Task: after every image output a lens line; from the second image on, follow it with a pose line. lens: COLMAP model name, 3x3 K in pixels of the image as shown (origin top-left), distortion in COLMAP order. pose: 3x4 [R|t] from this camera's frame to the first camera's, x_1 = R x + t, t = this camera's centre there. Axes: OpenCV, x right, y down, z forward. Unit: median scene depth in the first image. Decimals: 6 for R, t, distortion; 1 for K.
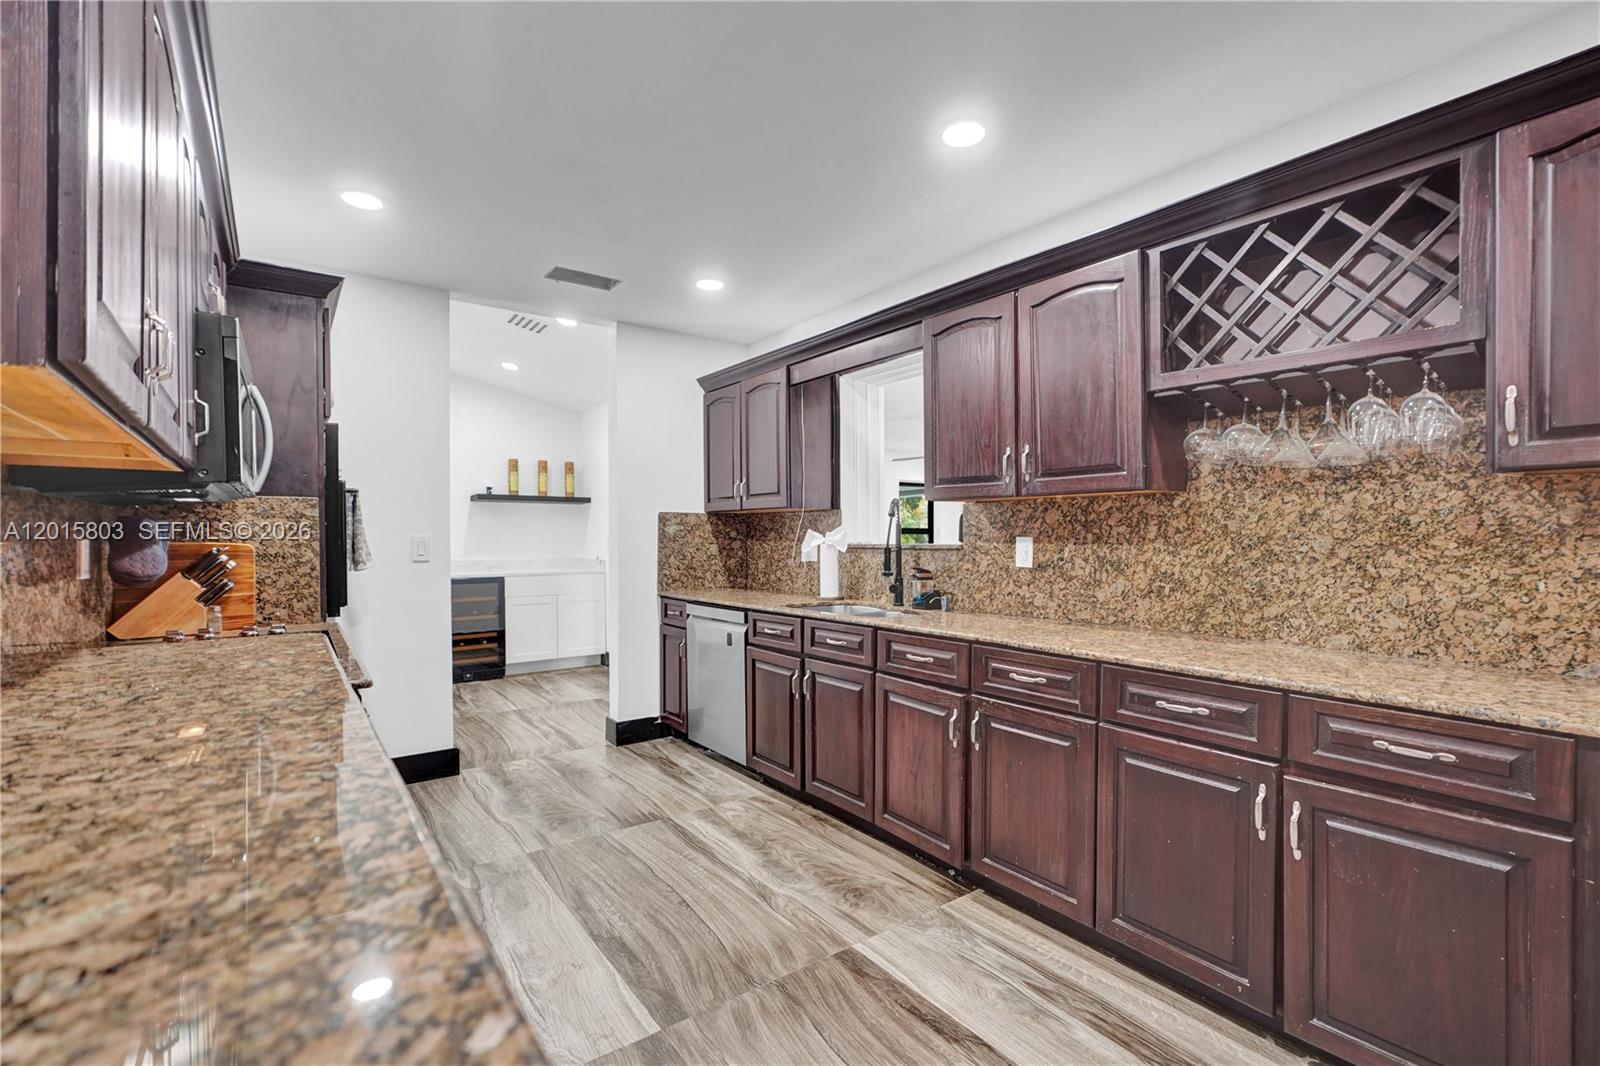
lens RADIAL K [[734.3, 0, 800.1], [0, 734.3, 534.7], [0, 0, 1]] dist [-0.015376, 0.000357]
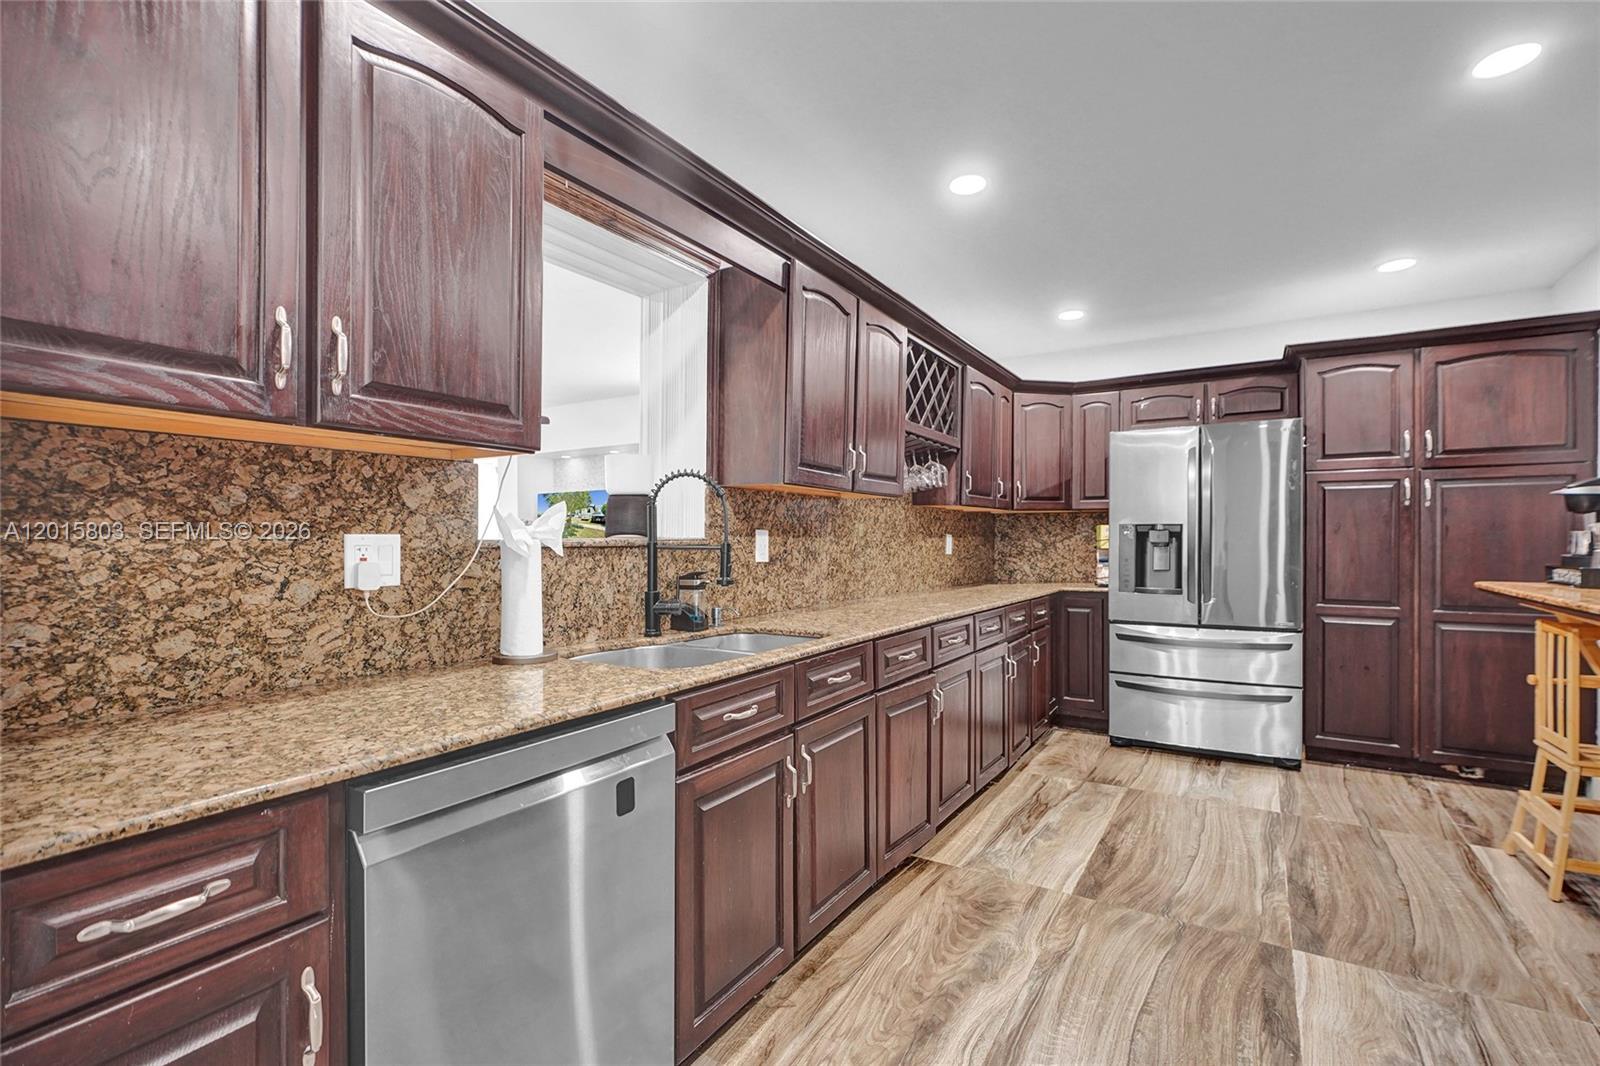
lens RADIAL K [[734.3, 0, 801.1], [0, 734.3, 539.9], [0, 0, 1]] dist [-0.015376, 0.000357]
pose [[-0.384463, 0.006400, 0.923118, -0.638650], [0.005623, 0.999974, -0.004591, 0.022669], [-0.923123, 0.003425, -0.384489, 1.442669]]
